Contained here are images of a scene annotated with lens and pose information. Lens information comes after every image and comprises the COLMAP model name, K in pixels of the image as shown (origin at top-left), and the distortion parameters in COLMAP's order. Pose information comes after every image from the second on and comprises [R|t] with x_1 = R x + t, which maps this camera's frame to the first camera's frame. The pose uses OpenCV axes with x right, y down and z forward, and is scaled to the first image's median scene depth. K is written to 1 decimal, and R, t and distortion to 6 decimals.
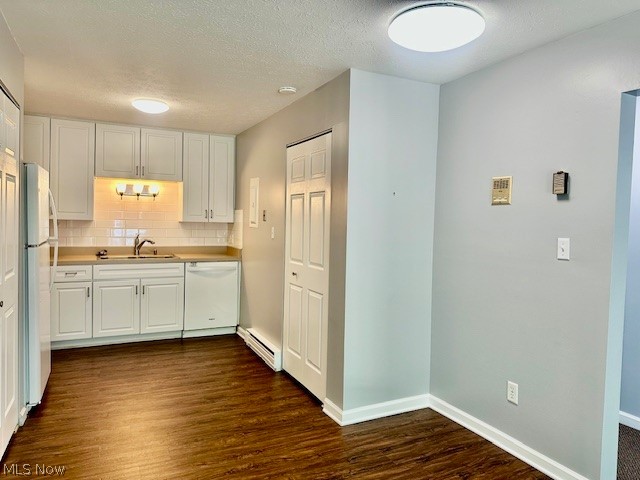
lens RADIAL K [[445.8, 0, 322.5], [0, 445.8, 239.0], [0, 0, 1]] dist [0.124155, -0.178563]
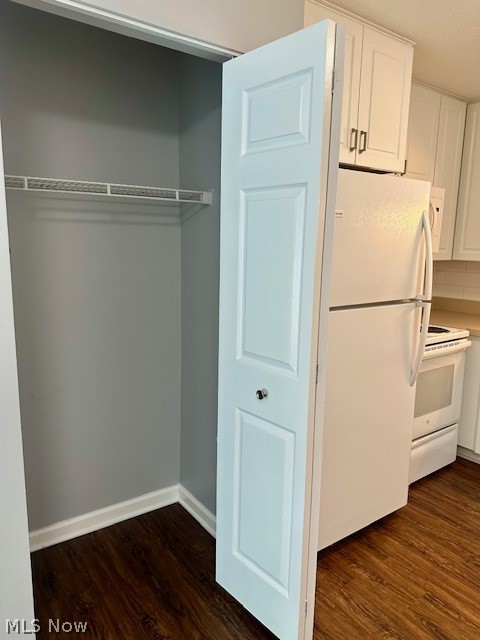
lens RADIAL K [[445.8, 0, 237.7], [0, 445.8, 316.6], [0, 0, 1]] dist [0.124155, -0.178563]
pose [[0.170113, 0.145335, -0.974648, -0.047309], [-0.060264, 0.988747, 0.136919, -0.033926], [0.983580, 0.035445, 0.176958, 0.519399]]
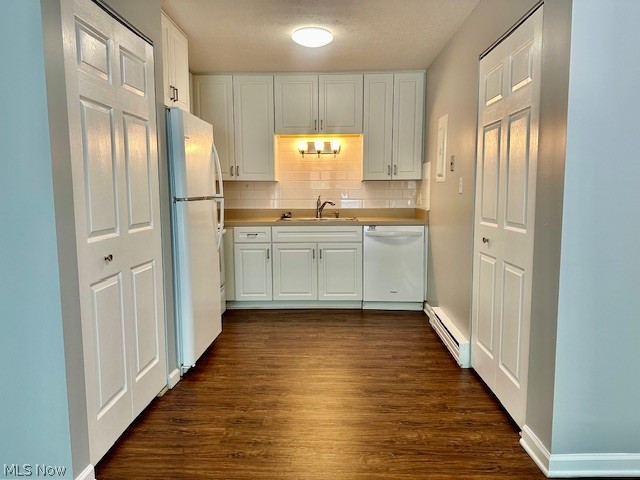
lens RADIAL K [[445.8, 0, 322.5], [0, 445.8, 239.0], [0, 0, 1]] dist [0.124155, -0.178563]
pose [[0.884316, 0.023308, -0.466307, 0.035065], [0.005845, 0.998122, 0.060977, 0.026372], [0.466853, -0.056648, 0.882519, 0.203776]]
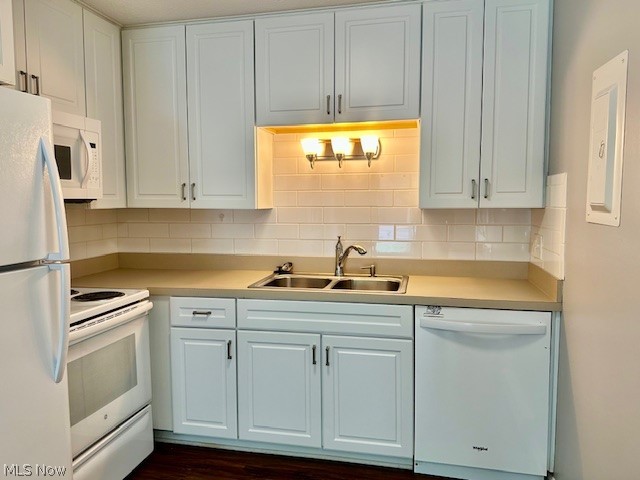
lens RADIAL K [[469.0, 0, 319.5], [0, 469.0, 233.8], [0, 0, 1]] dist [0.080446, -0.099626]
pose [[0.780291, 0.018534, -0.625141, -0.103216], [-0.004293, 0.999696, 0.024281, -0.027286], [0.625401, -0.016263, 0.780134, 0.636770]]
